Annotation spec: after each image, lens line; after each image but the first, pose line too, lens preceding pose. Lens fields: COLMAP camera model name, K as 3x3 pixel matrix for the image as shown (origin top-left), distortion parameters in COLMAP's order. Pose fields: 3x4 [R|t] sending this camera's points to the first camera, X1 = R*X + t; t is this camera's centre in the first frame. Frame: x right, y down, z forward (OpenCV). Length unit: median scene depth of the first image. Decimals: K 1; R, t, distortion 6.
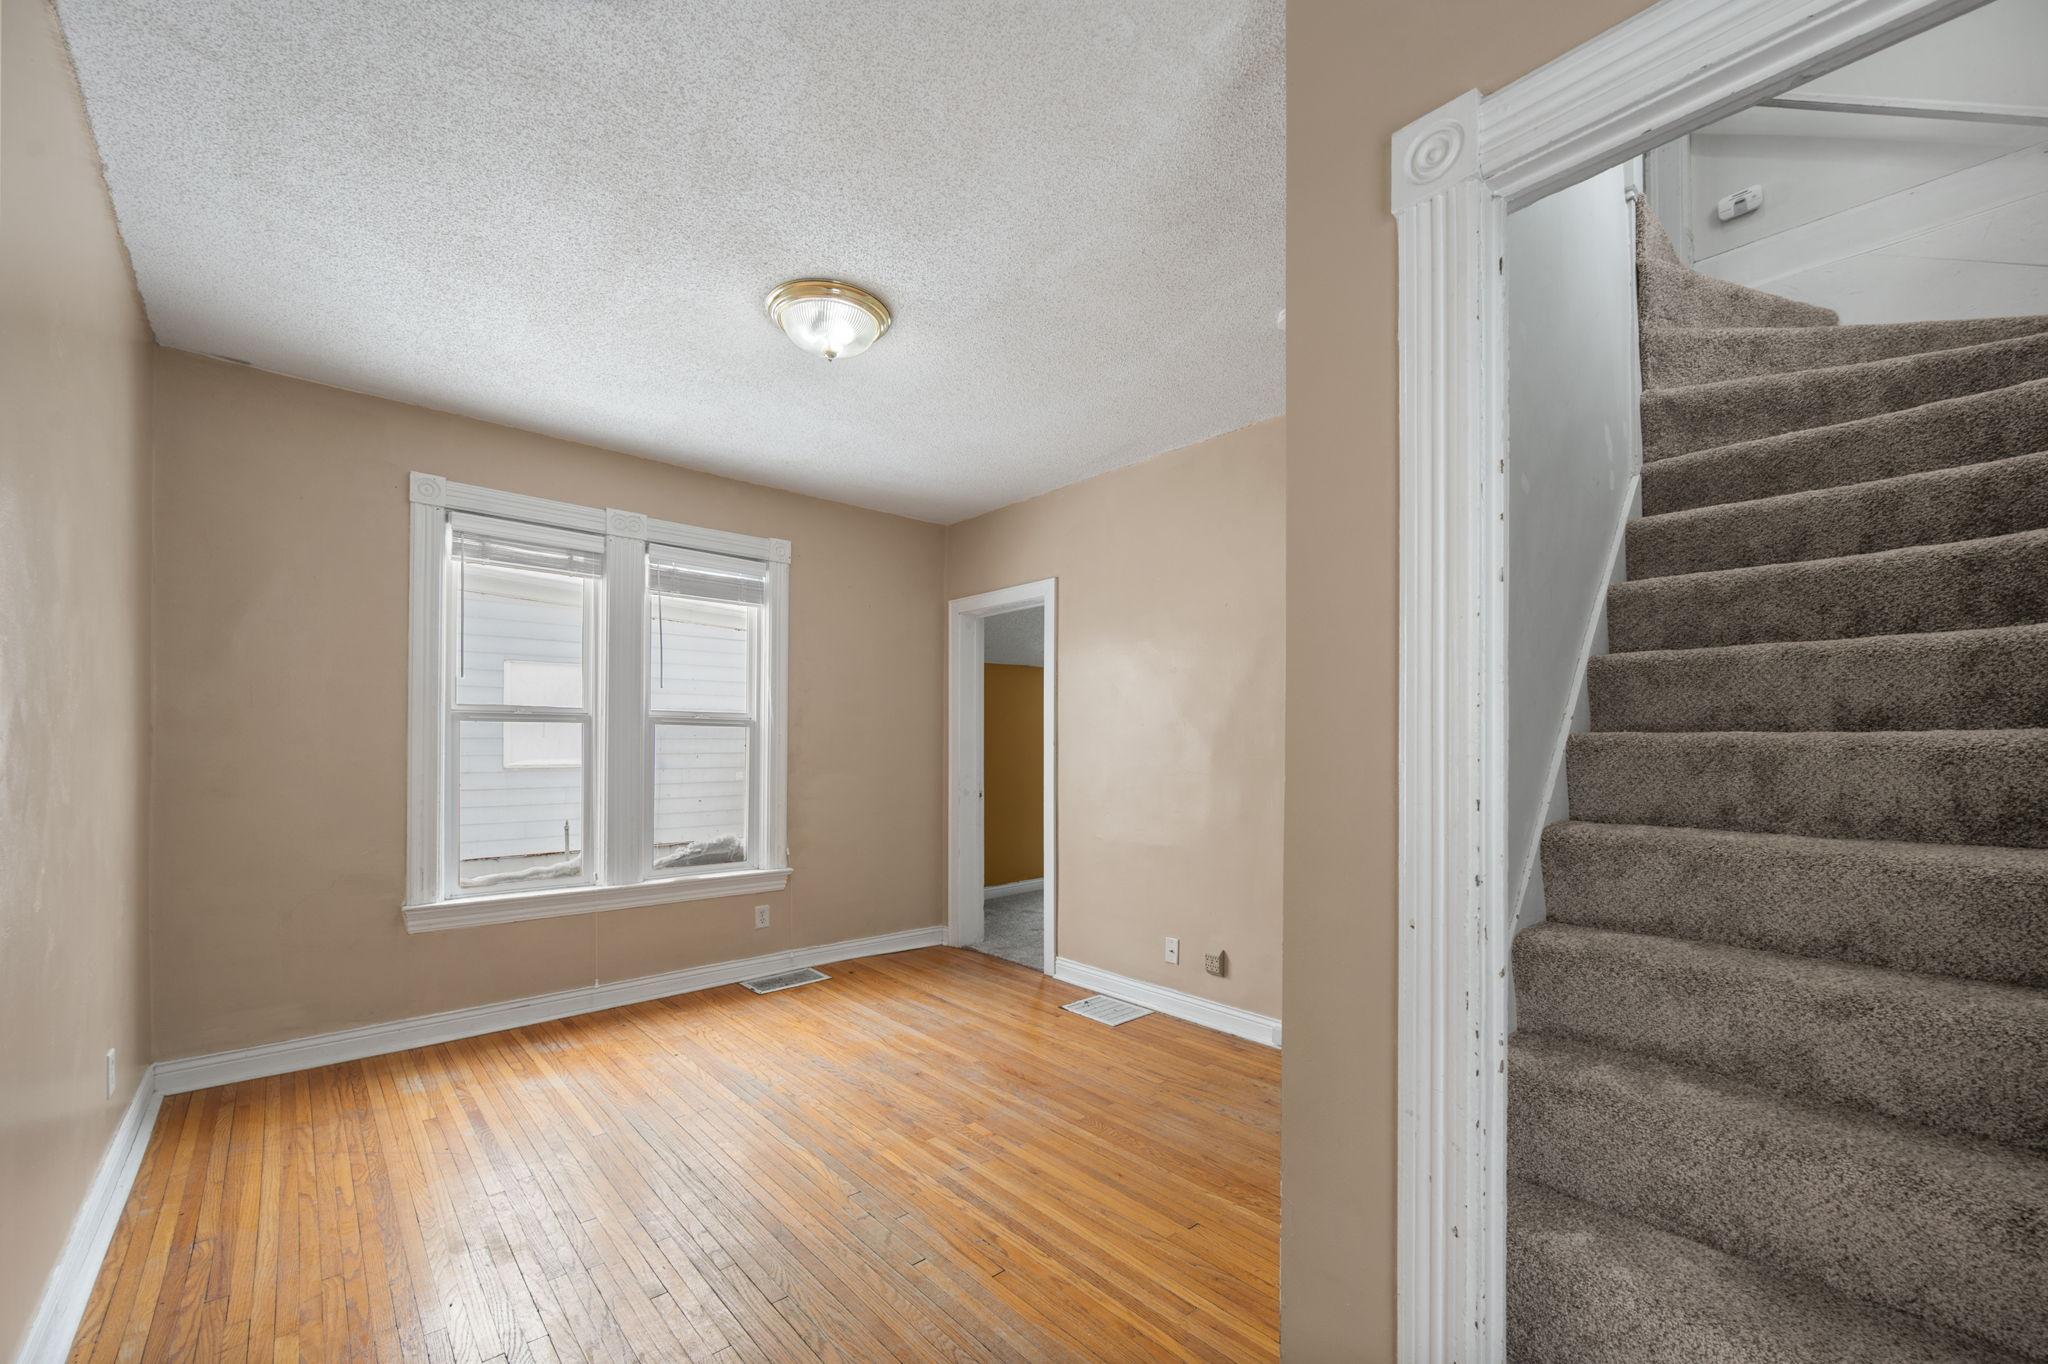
lens RADIAL K [[815.2, 0, 1023.9], [0, 815.2, 751.1], [0, 0, 1]] dist [-0.001764, 0.000058]
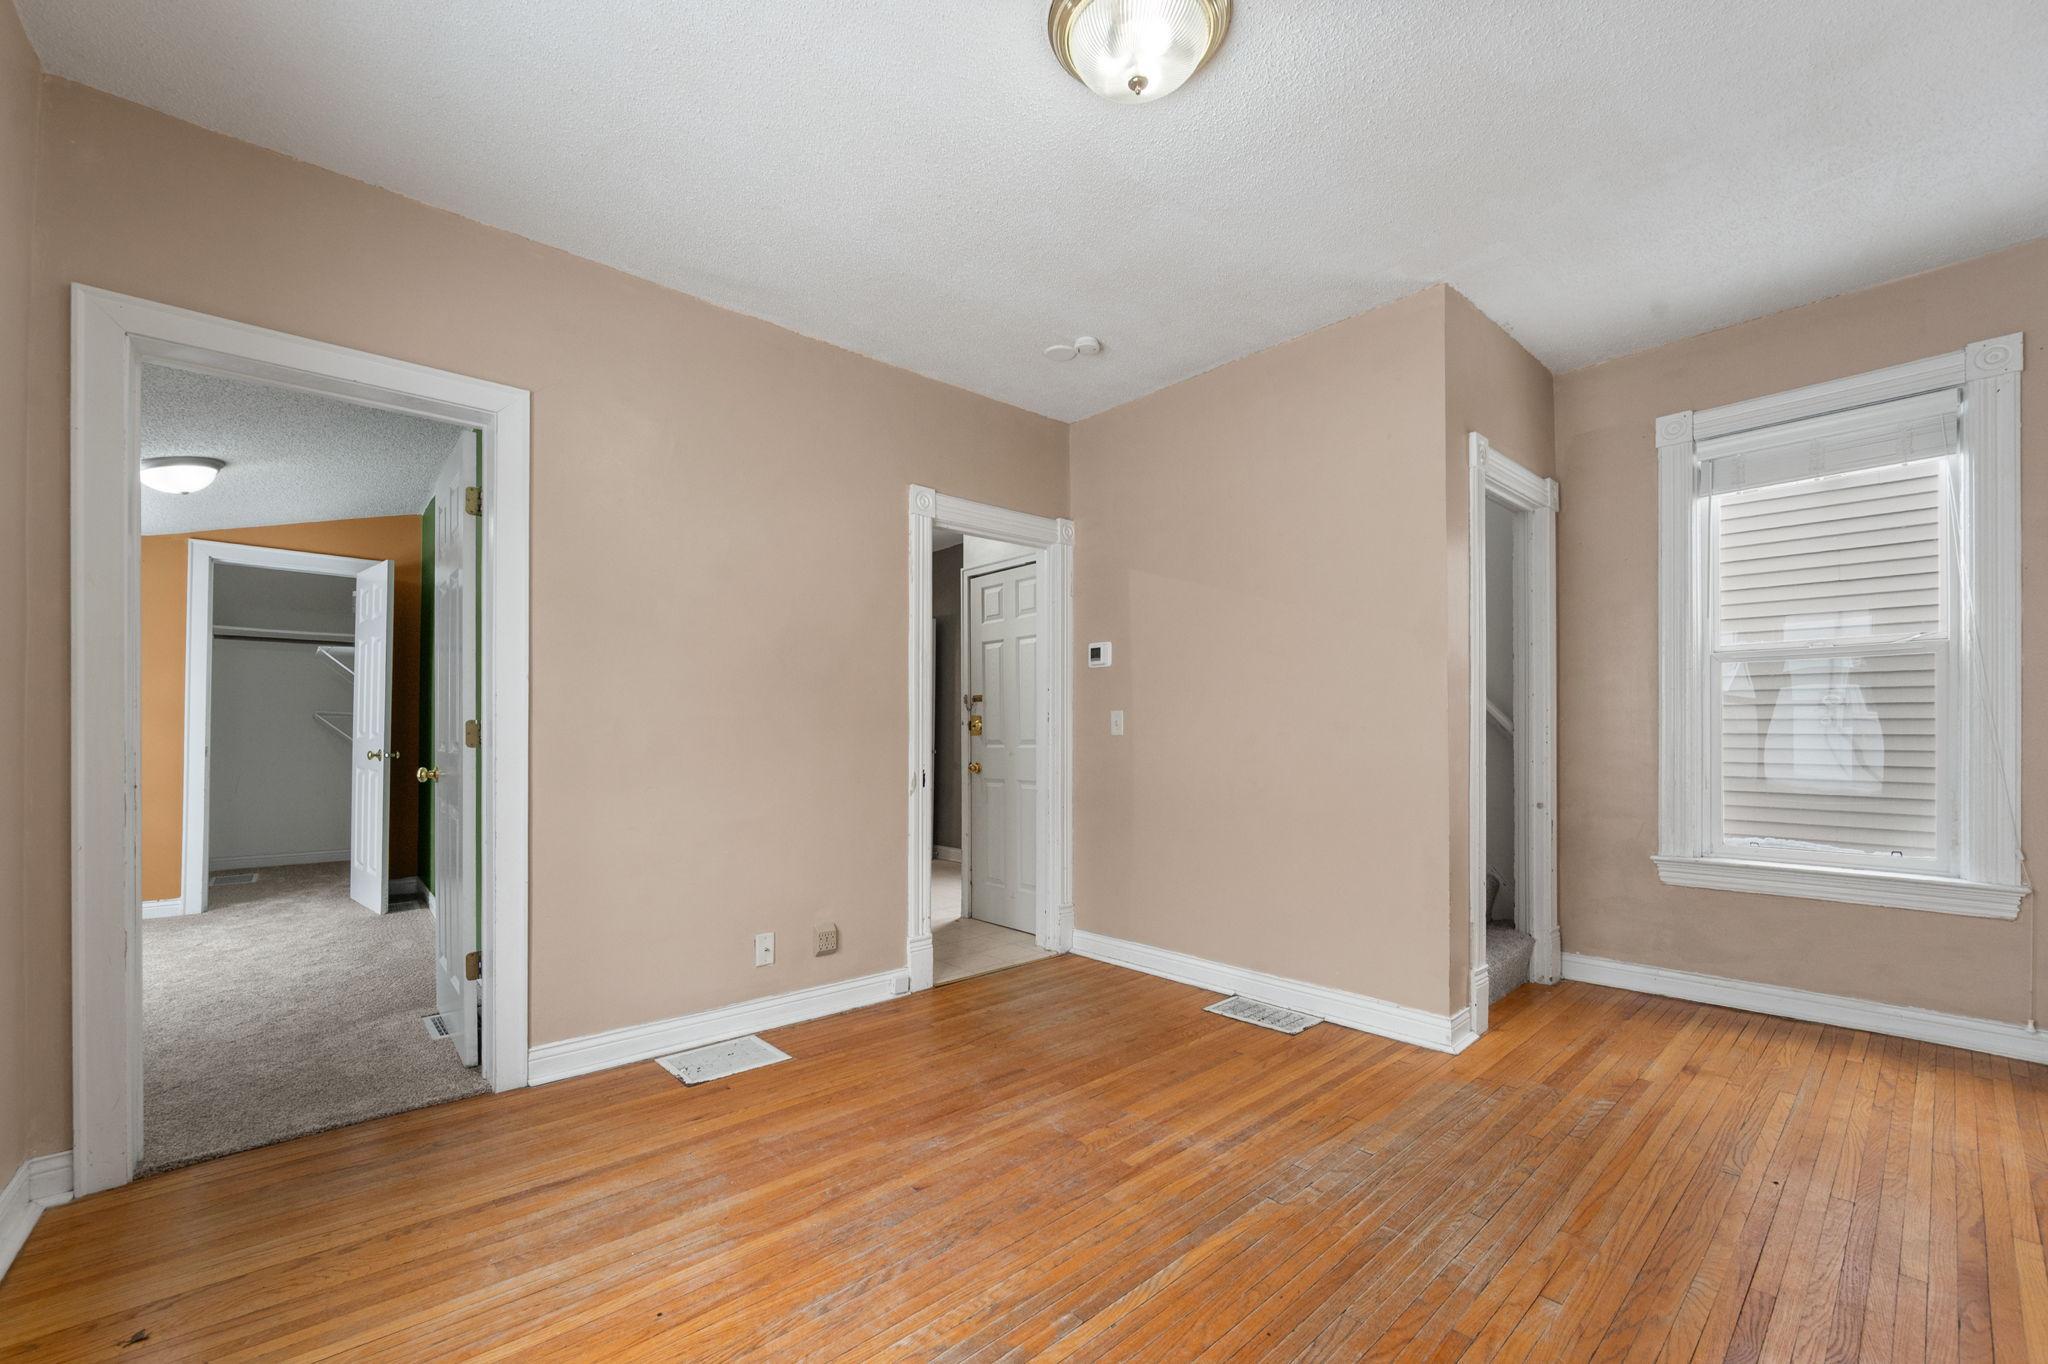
lens RADIAL K [[815.2, 0, 1036.5], [0, 815.2, 730.4], [0, 0, 1]] dist [-0.001764, 0.000058]
pose [[-0.005149, 0.007941, 0.999955, -0.630497], [0.003261, 0.999963, -0.007924, 0.036858], [-0.999981, 0.003220, -0.005174, 0.746595]]
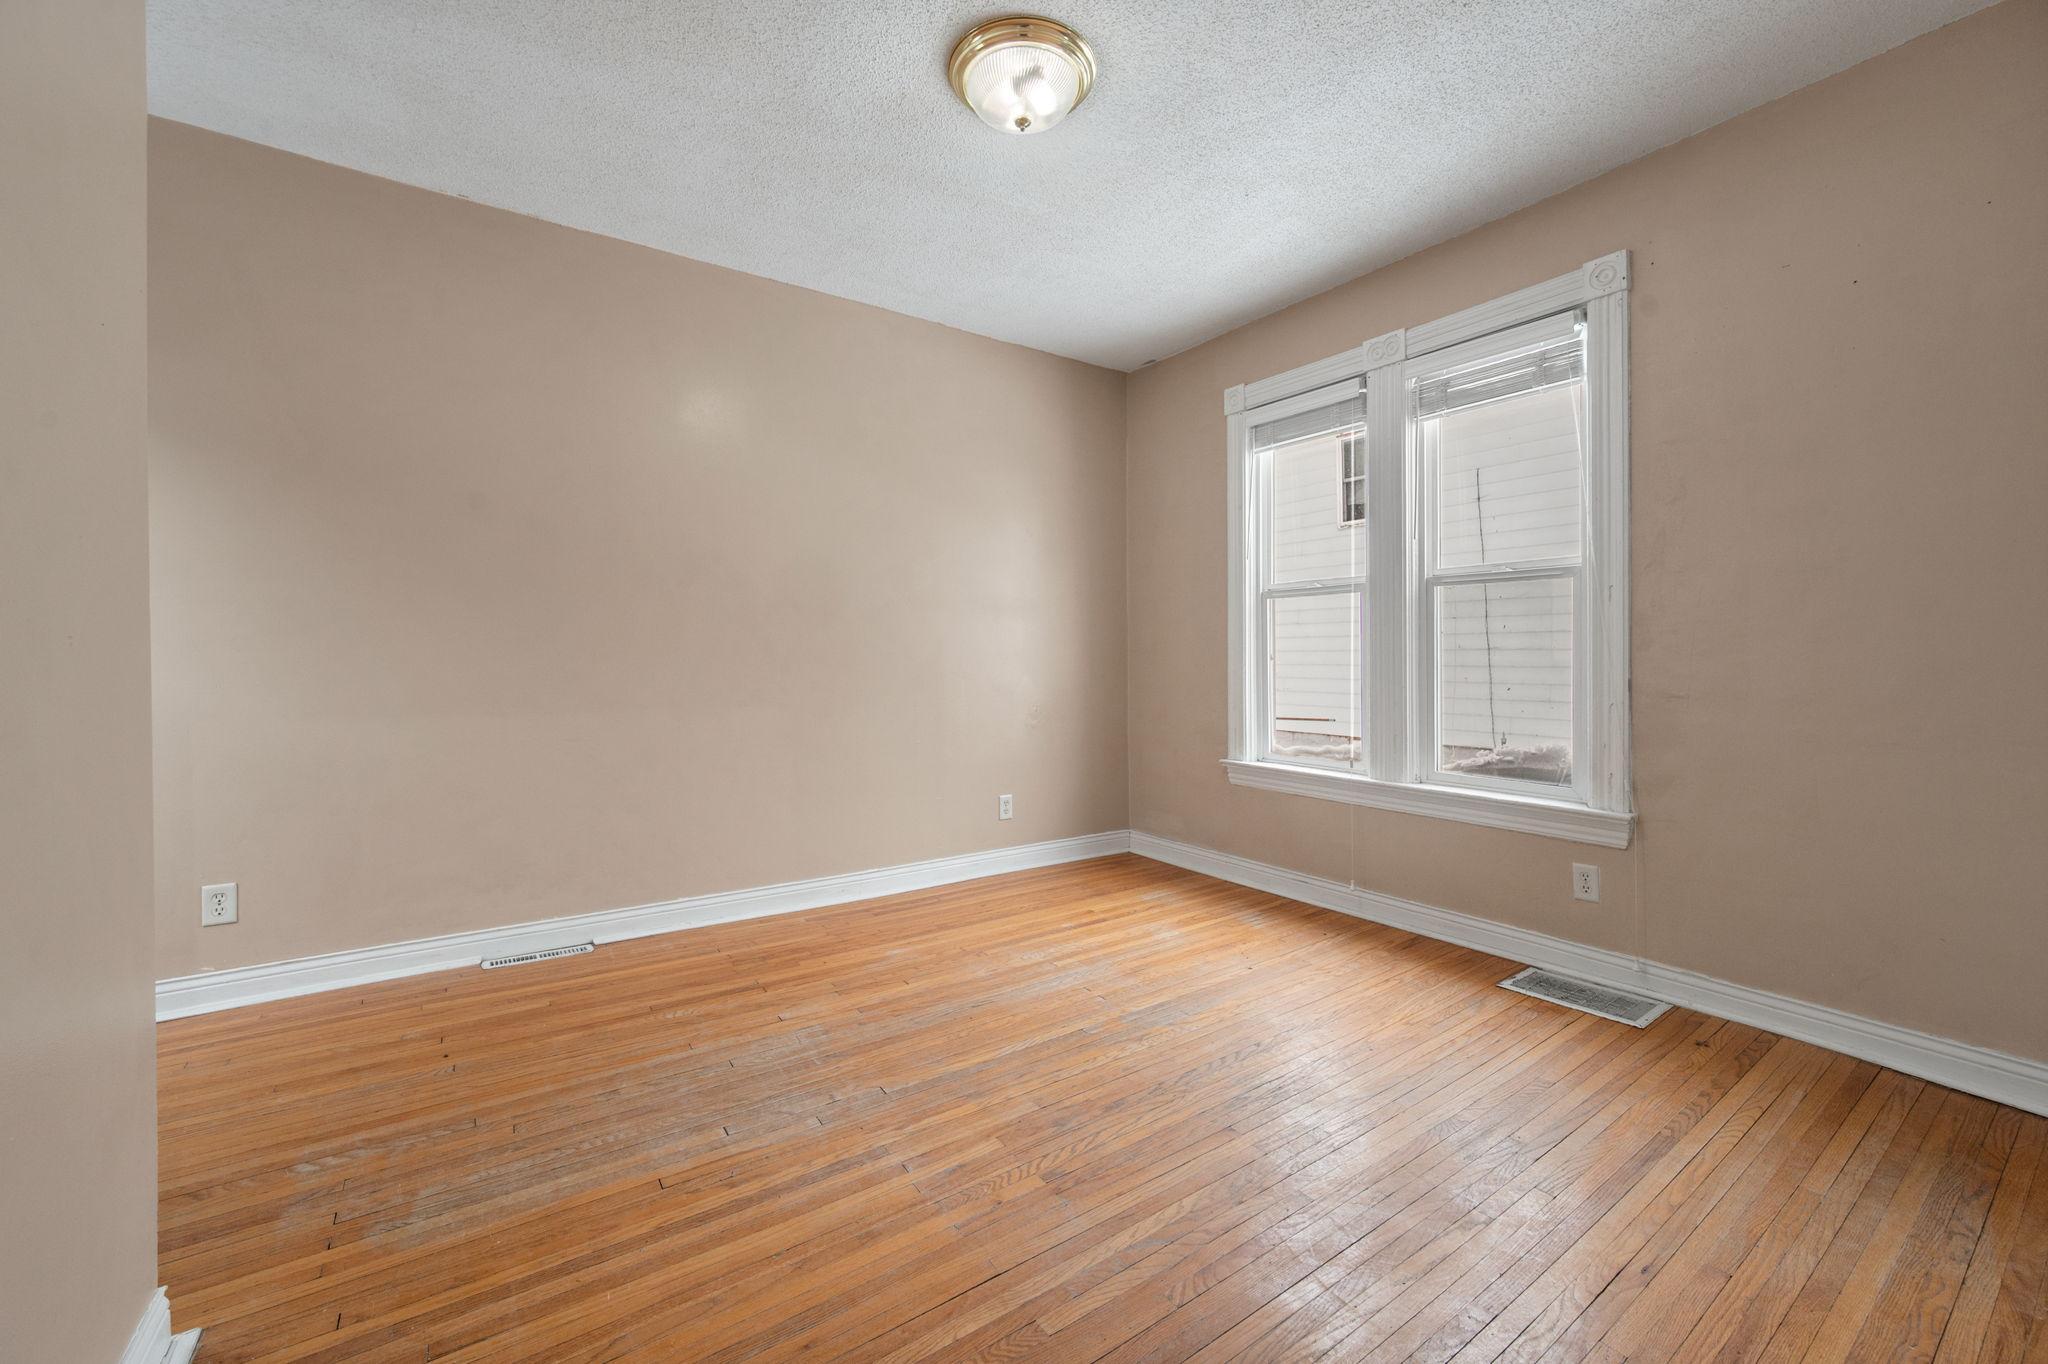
lens RADIAL K [[815.2, 0, 1033.5], [0, 815.2, 665.3], [0, 0, 1]] dist [-0.001764, 0.000058]
pose [[-0.126763, 0.008899, -0.991893, 0.397869], [0.001357, 0.999960, 0.008798, 0.037236], [0.991932, -0.000231, -0.126770, 0.764906]]
